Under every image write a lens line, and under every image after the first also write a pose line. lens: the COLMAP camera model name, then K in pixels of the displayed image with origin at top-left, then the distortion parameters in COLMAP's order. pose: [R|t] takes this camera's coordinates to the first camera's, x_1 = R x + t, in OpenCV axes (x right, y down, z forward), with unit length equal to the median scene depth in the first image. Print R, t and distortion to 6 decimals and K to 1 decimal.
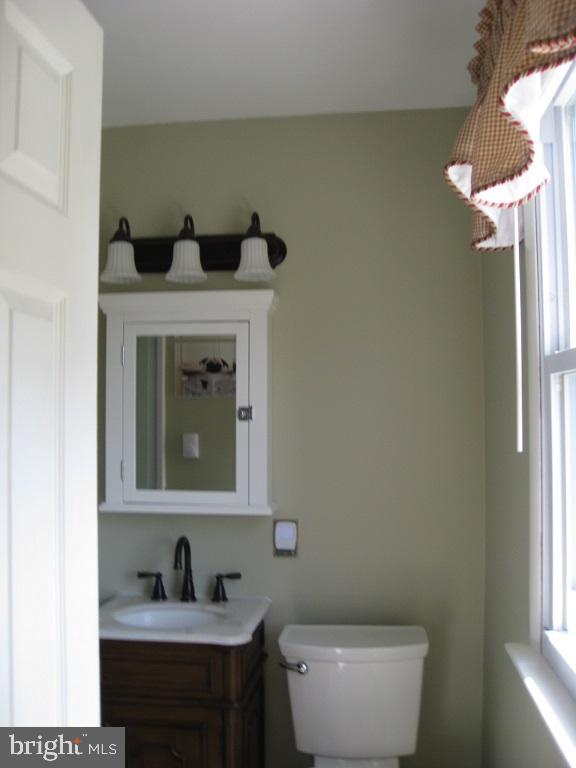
lens RADIAL K [[791.4, 0, 288.0], [0, 791.4, 384.0], [0, 0, 1]] dist [-0.161113, 0.134185]
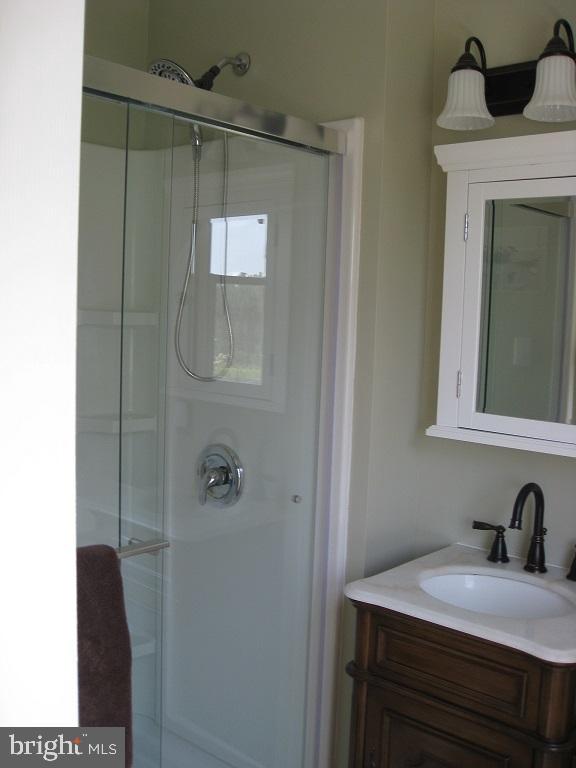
lens RADIAL K [[791.4, 0, 288.0], [0, 791.4, 384.0], [0, 0, 1]] dist [-0.161113, 0.134185]
pose [[0.846110, 0.083553, -0.526419, 0.045206], [-0.035876, 0.994325, 0.100156, 0.040826], [0.531800, -0.065857, 0.844305, 0.286925]]
